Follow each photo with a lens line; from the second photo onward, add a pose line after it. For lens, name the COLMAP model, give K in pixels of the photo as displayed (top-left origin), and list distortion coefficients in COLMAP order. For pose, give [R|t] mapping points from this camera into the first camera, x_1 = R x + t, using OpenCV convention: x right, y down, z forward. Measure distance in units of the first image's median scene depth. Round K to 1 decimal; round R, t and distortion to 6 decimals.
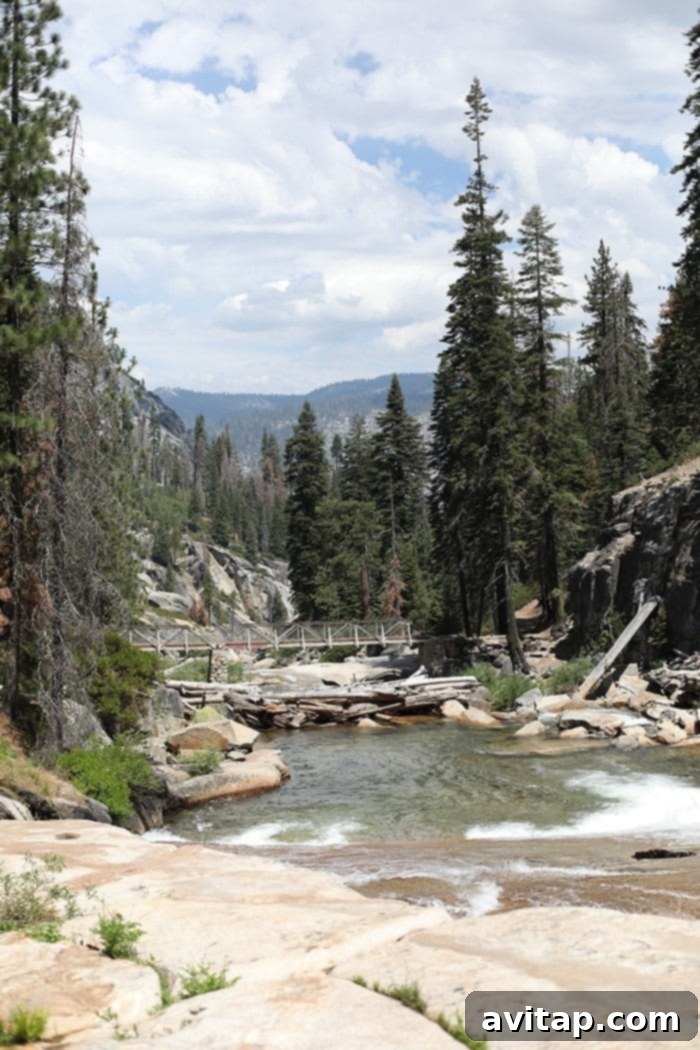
lens RADIAL K [[1670.3, 0, 364.4], [0, 1670.3, 525.1], [0, 0, 1]] dist [-0.036142, -0.007428]
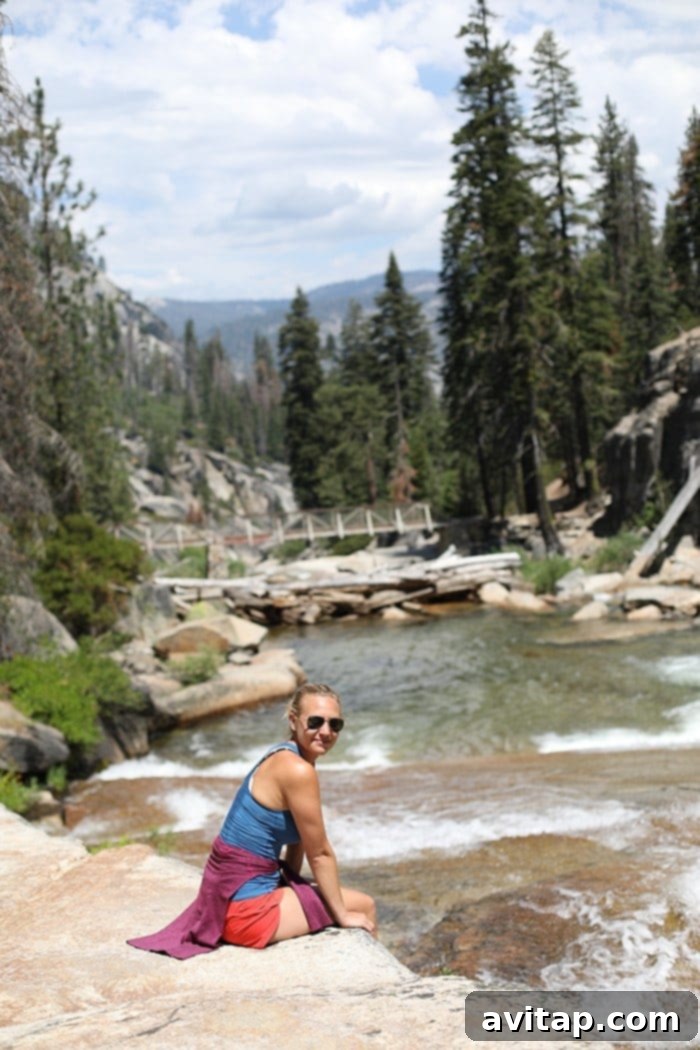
lens RADIAL K [[1636.4, 0, 350.0], [0, 1636.4, 525.0], [0, 0, 1]] dist [0.014580, -0.047631]
pose [[0.998885, -0.046525, -0.007975, -0.007728], [0.046894, 0.997397, 0.054773, 0.018088], [0.005406, -0.055086, 0.998467, 0.117333]]
